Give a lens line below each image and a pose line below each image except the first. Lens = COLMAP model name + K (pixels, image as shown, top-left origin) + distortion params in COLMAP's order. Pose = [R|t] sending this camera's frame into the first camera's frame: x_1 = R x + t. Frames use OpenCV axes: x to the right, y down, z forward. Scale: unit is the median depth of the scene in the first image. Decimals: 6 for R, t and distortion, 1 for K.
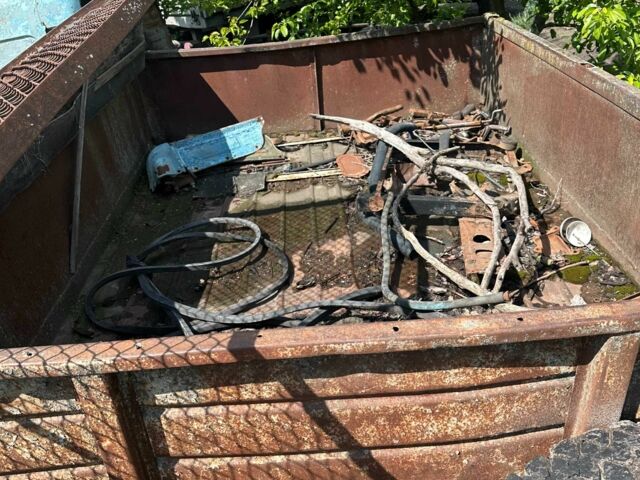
lens RADIAL K [[592.6, 0, 314.5], [0, 592.6, 235.9], [0, 0, 1]] dist [0.029193, 0.000000]
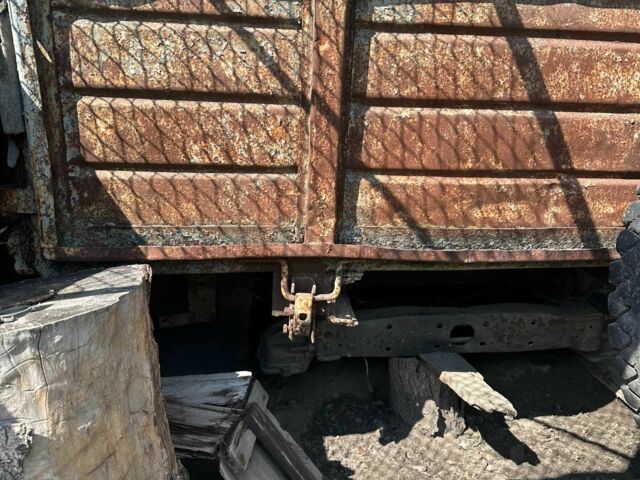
lens RADIAL K [[592.6, 0, 316.4], [0, 592.6, 243.9], [0, 0, 1]] dist [0.029193, 0.000000]
pose [[0.990528, 0.084513, 0.108222, -0.422367], [-0.061915, 0.978377, -0.197346, 0.837215], [-0.122560, 0.188776, 0.974342, 0.073033]]
